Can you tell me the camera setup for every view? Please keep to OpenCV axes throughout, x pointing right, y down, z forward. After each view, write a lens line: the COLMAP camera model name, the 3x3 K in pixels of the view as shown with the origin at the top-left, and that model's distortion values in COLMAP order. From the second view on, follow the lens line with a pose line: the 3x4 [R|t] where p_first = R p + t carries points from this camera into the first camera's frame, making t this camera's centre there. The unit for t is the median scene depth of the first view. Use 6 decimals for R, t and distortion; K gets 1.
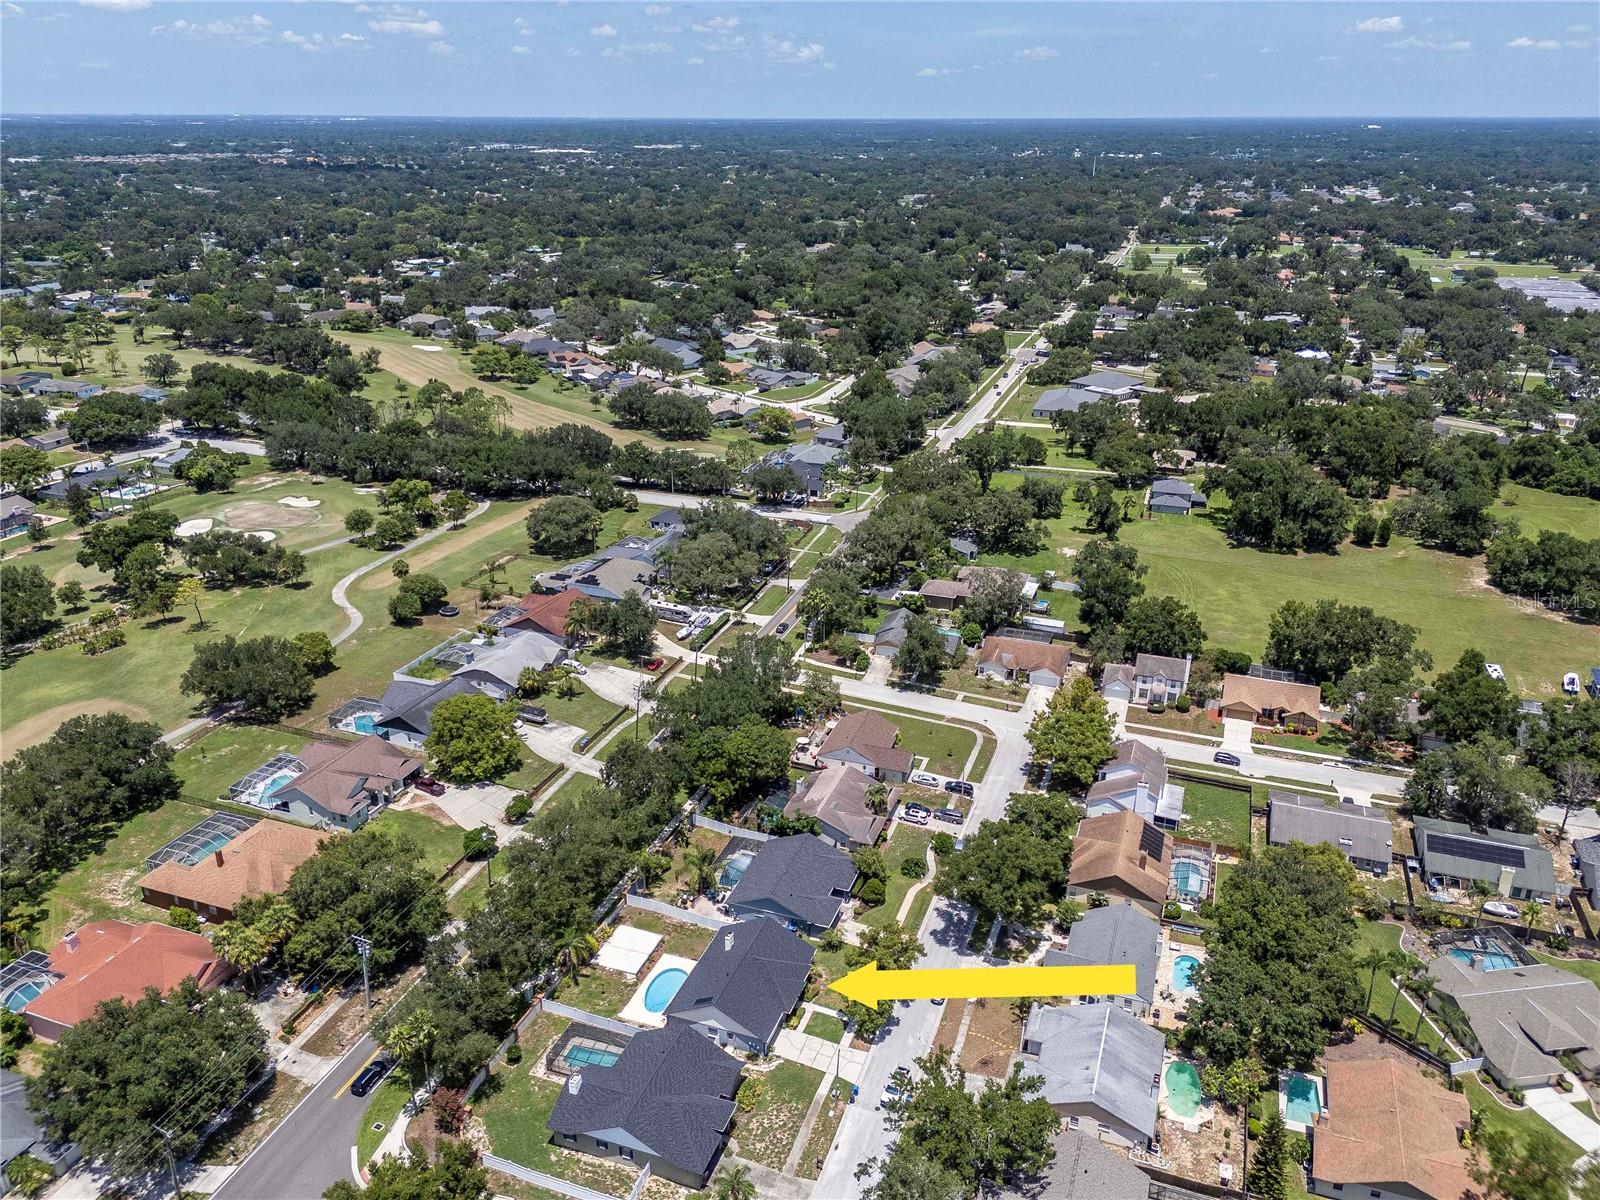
lens RADIAL K [[1198.9, 0, 815.2], [0, 1198.9, 596.3], [0, 0, 1]] dist [0.108502, -0.127426]
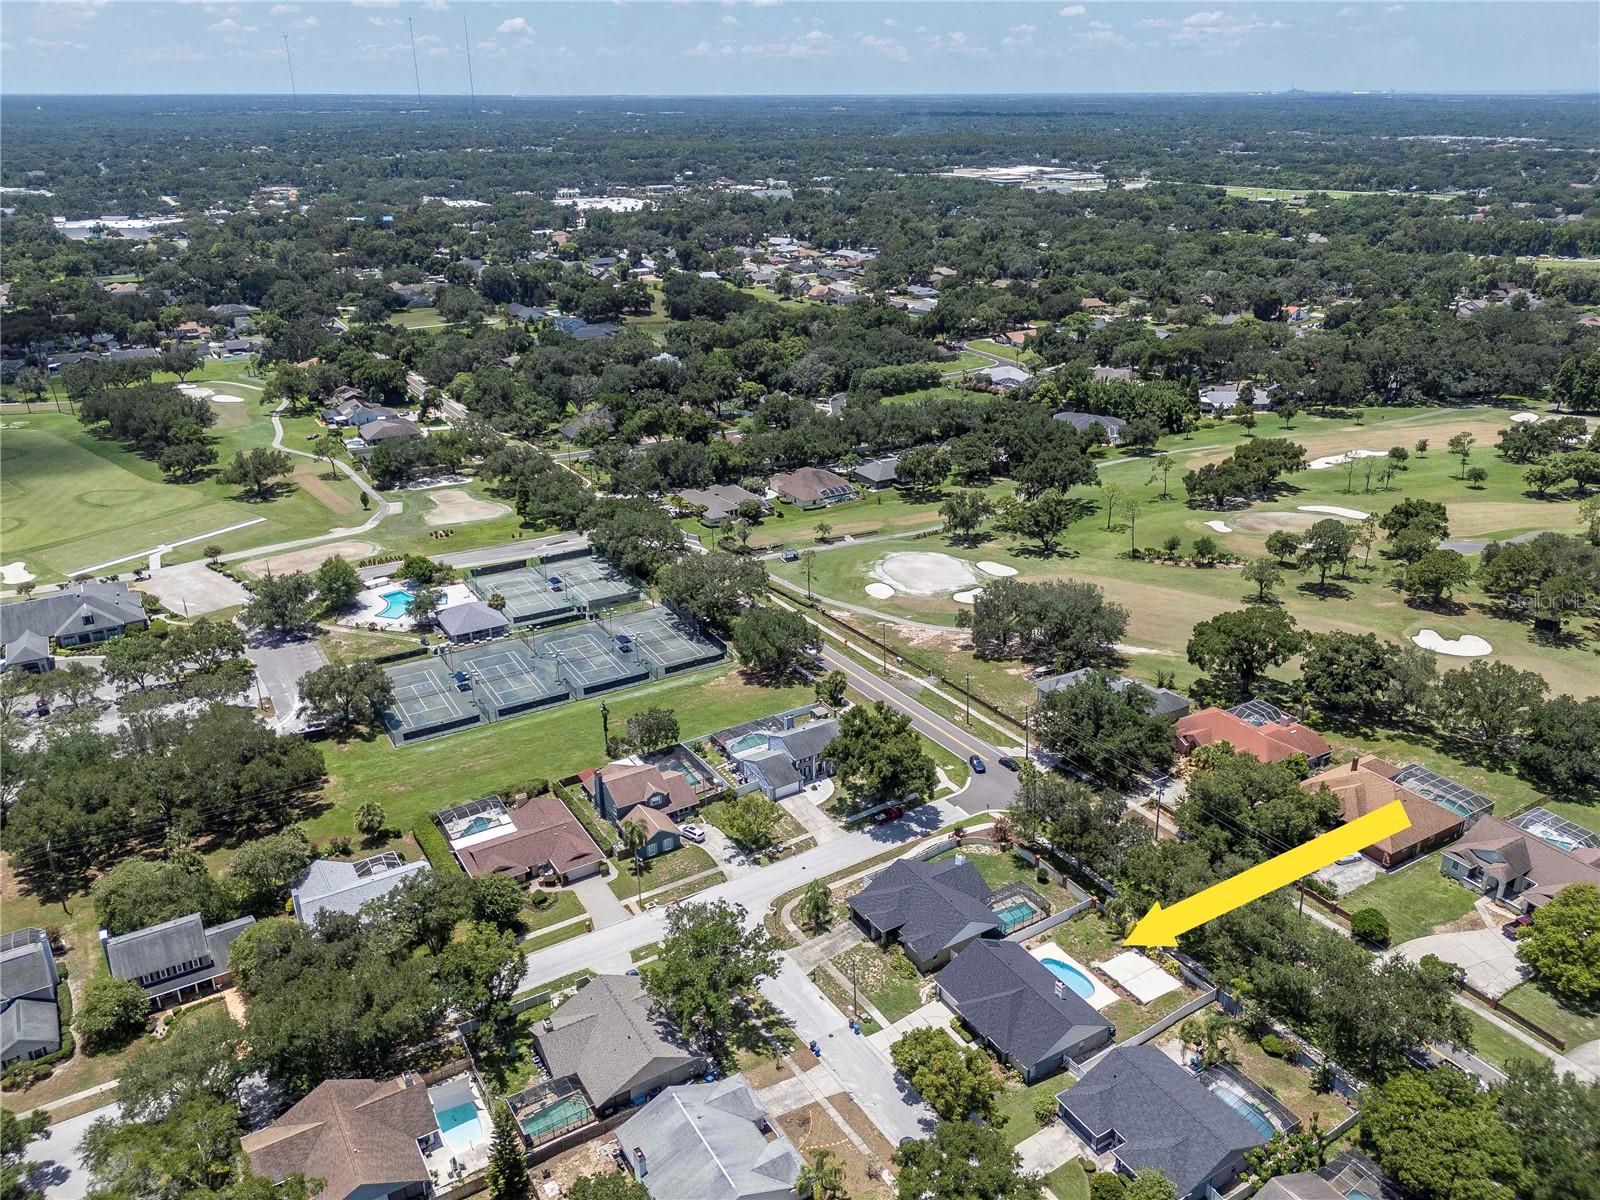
lens RADIAL K [[1198.9, 0, 815.2], [0, 1198.9, 596.3], [0, 0, 1]] dist [0.108502, -0.127426]
pose [[-0.641271, 0.289760, -0.710501, 0.384041], [-0.281064, 0.772899, 0.568885, -0.264622], [0.713985, 0.564506, -0.414196, 0.662300]]
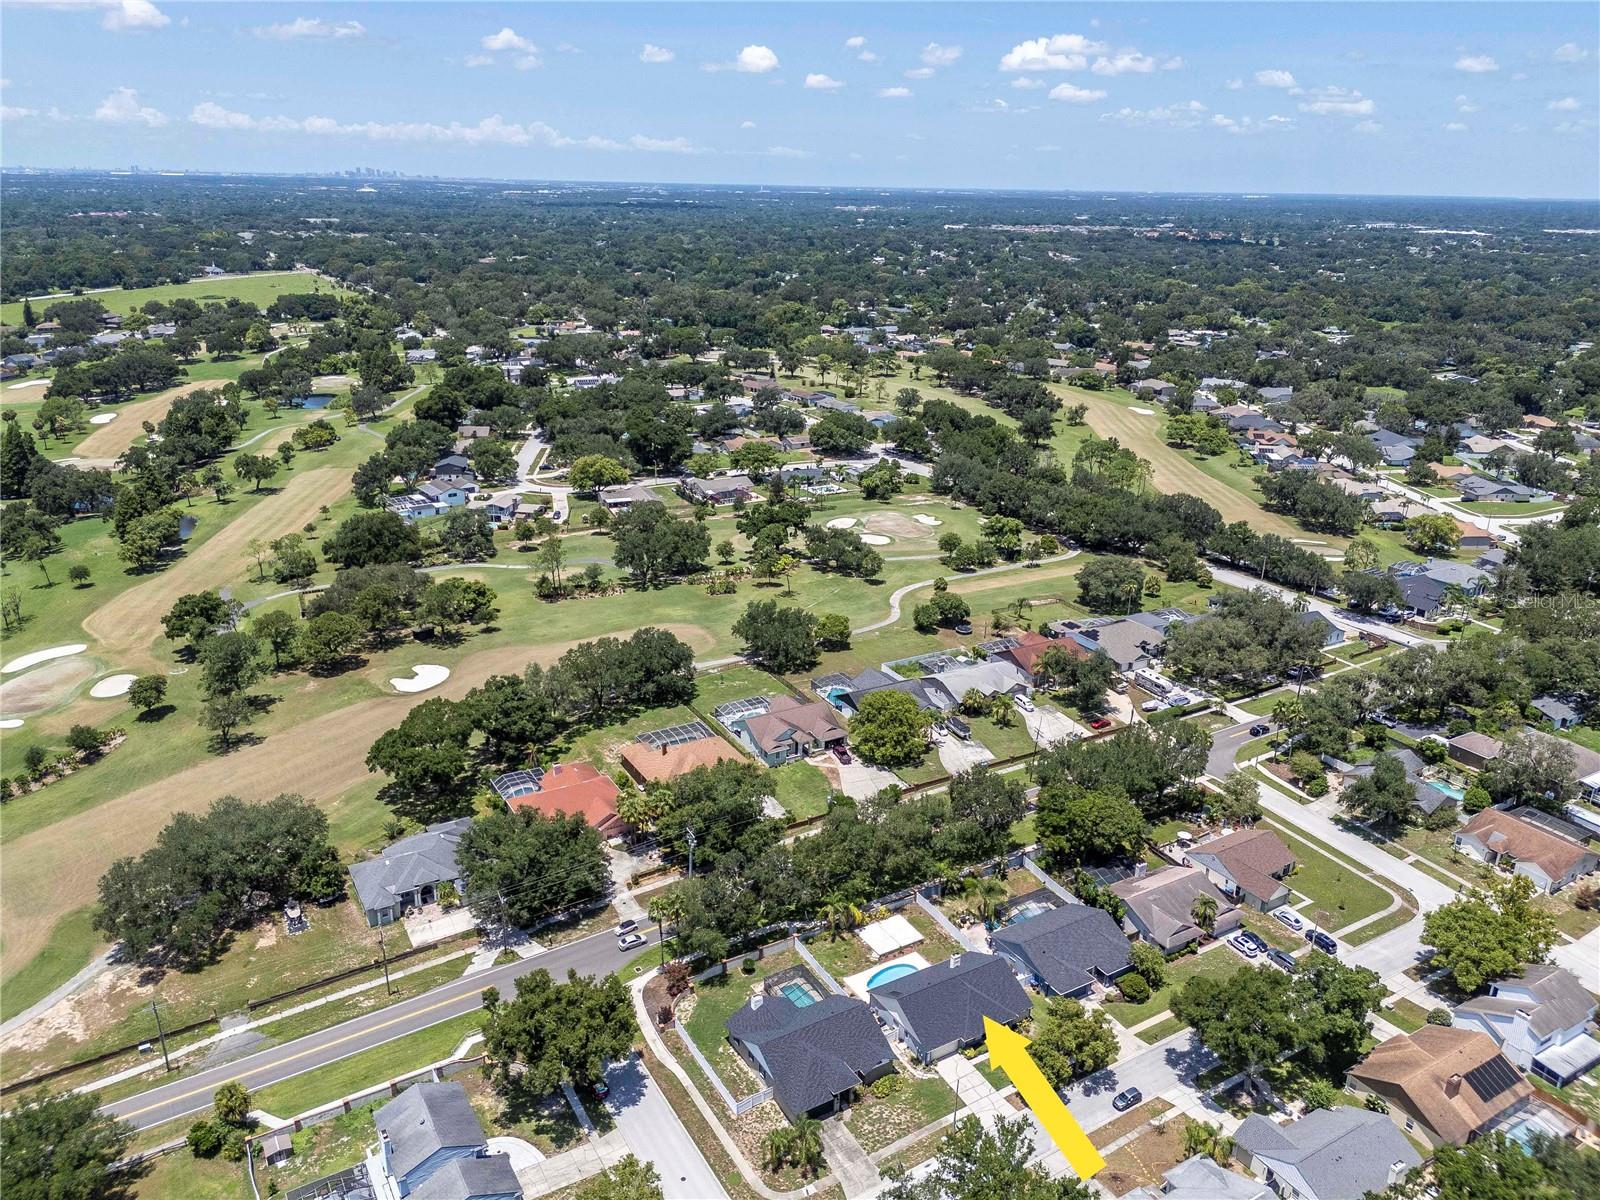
lens RADIAL K [[1198.9, 0, 815.2], [0, 1198.9, 596.3], [0, 0, 1]] dist [0.108502, -0.127426]
pose [[0.776099, 0.219178, -0.591296, 0.239140], [-0.251717, 0.967390, 0.028197, -0.014294], [0.578194, 0.126956, 0.805961, 0.018199]]
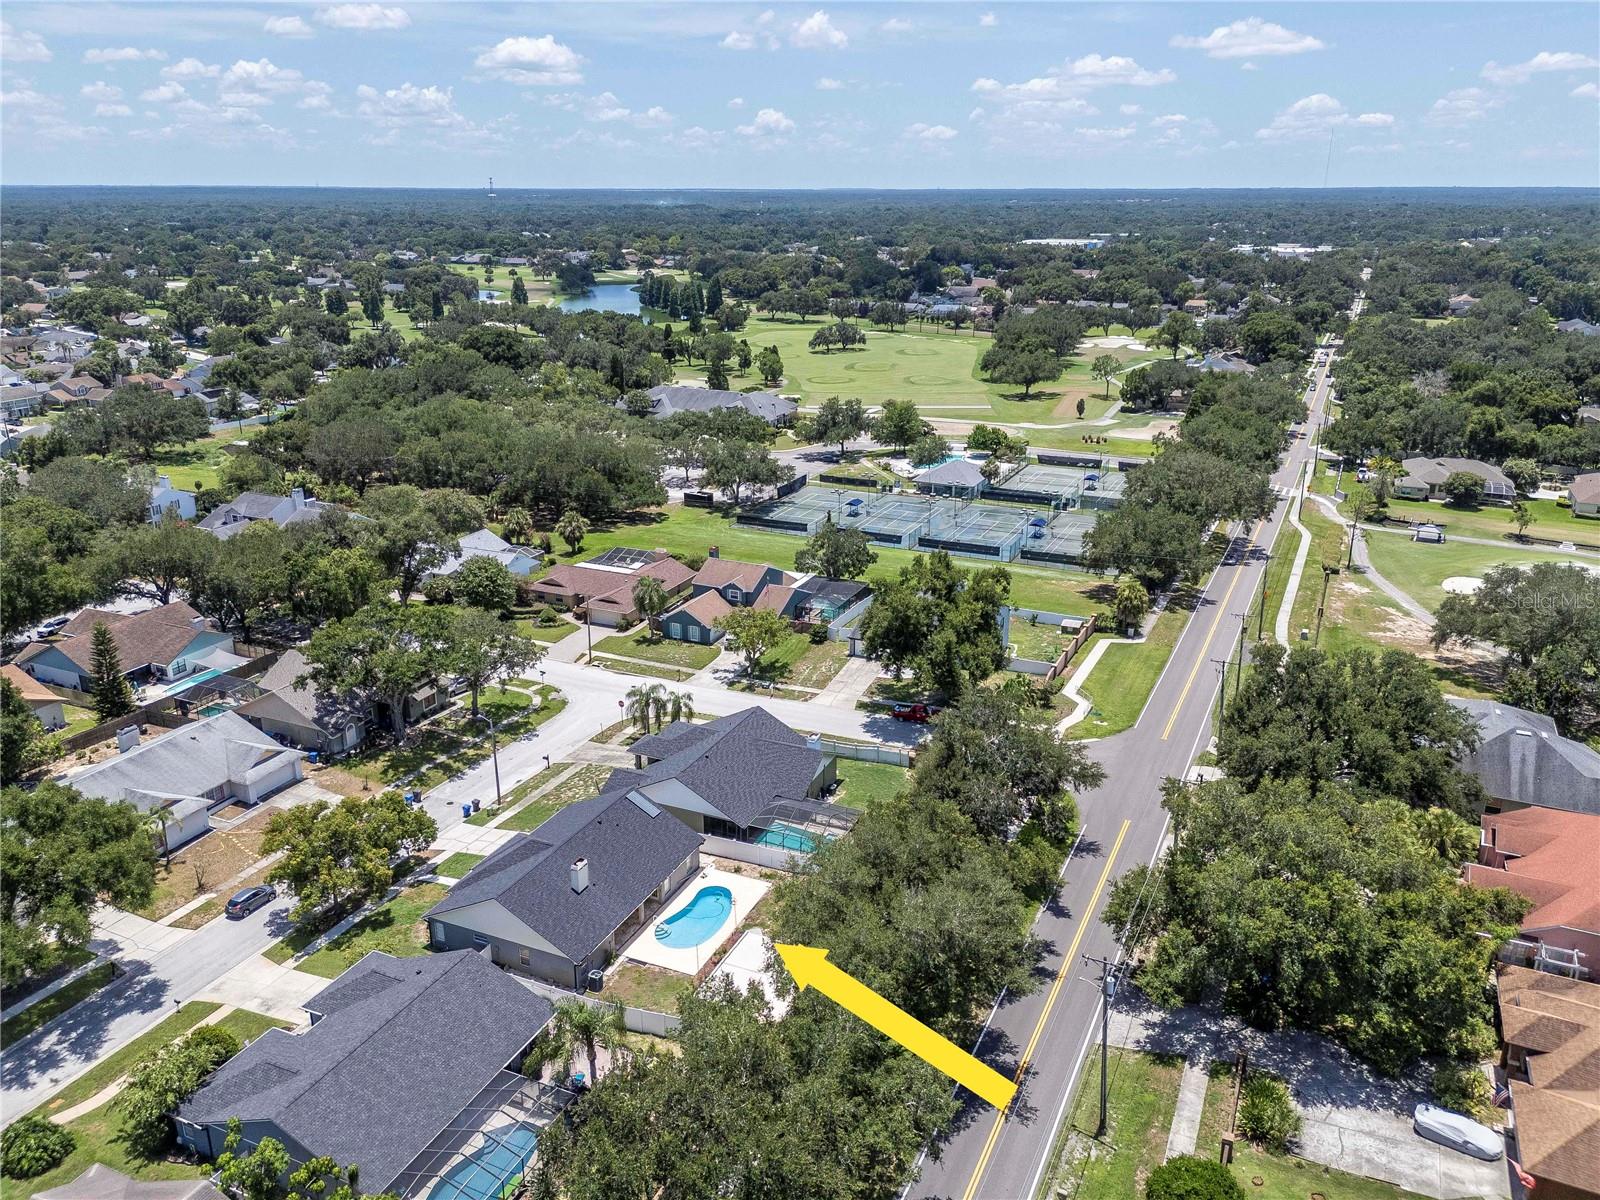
lens RADIAL K [[1198.9, 0, 815.2], [0, 1198.9, 596.3], [0, 0, 1]] dist [0.108502, -0.127426]
pose [[-0.995120, -0.042031, 0.089272, -0.140249], [0.025276, 0.765965, 0.642385, -0.109578], [-0.095379, 0.641506, -0.761165, 0.819316]]
